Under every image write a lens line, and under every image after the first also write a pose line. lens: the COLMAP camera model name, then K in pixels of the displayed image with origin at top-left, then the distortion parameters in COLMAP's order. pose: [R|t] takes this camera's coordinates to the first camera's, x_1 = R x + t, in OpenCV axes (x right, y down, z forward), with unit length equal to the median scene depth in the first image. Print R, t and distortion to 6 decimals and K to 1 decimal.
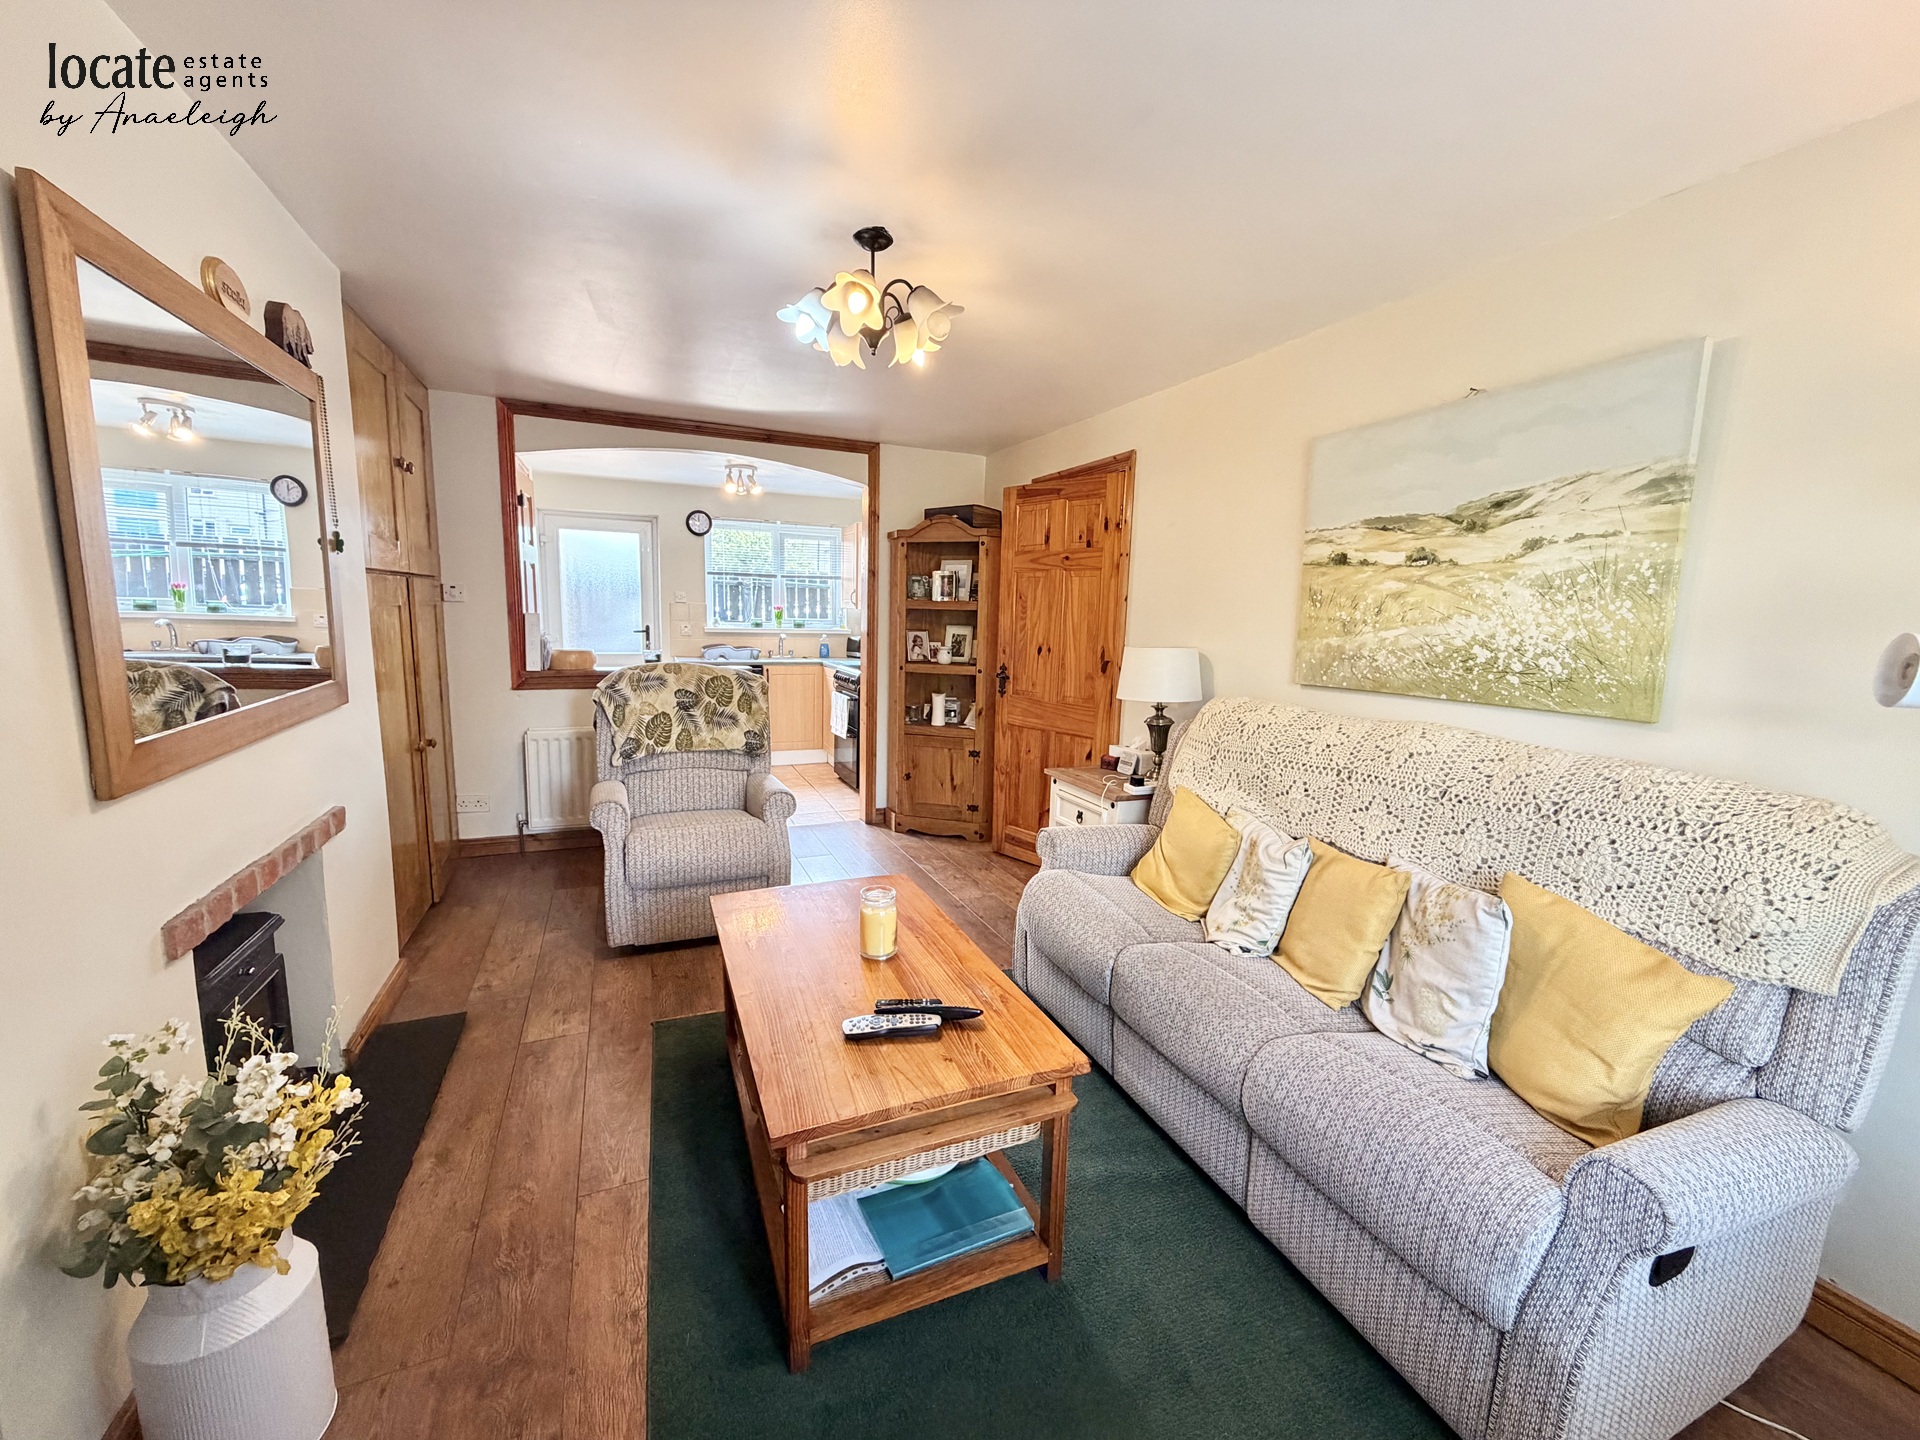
lens RADIAL K [[769.0, 0, 958.6], [0, 769.0, 720.1], [0, 0, 1]] dist [0.000019, 0.000239]
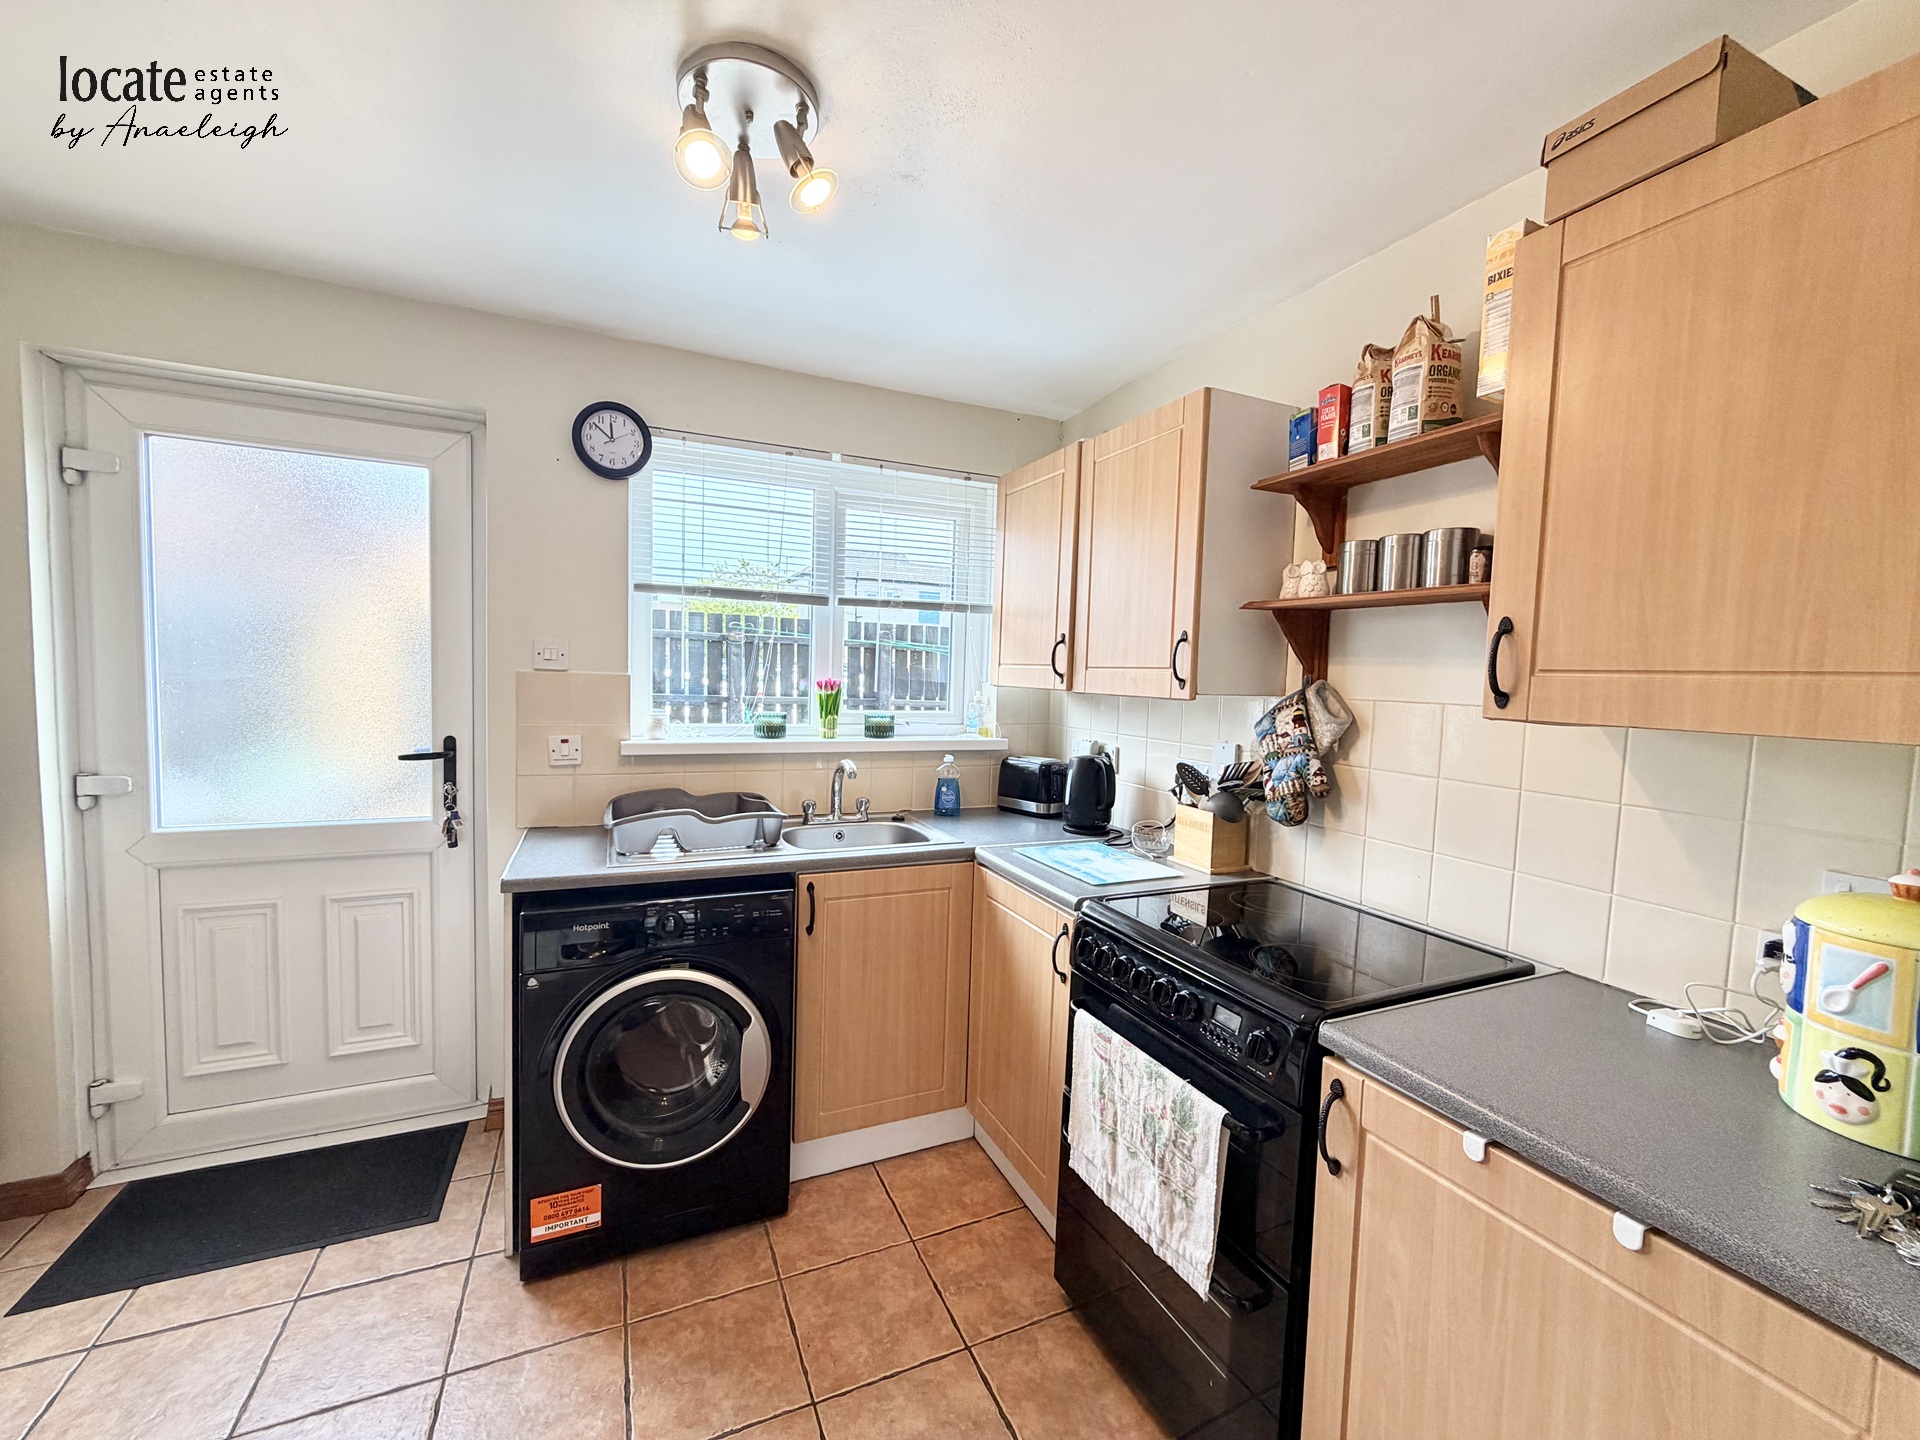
lens RADIAL K [[769.0, 0, 959.4], [0, 769.0, 725.1], [0, 0, 1]] dist [0.000019, 0.000239]
pose [[0.999794, 0.000107, 0.020283, -0.176216], [0.001599, 0.996457, -0.084089, -0.093591], [-0.020220, 0.084104, 0.996252, 0.619051]]
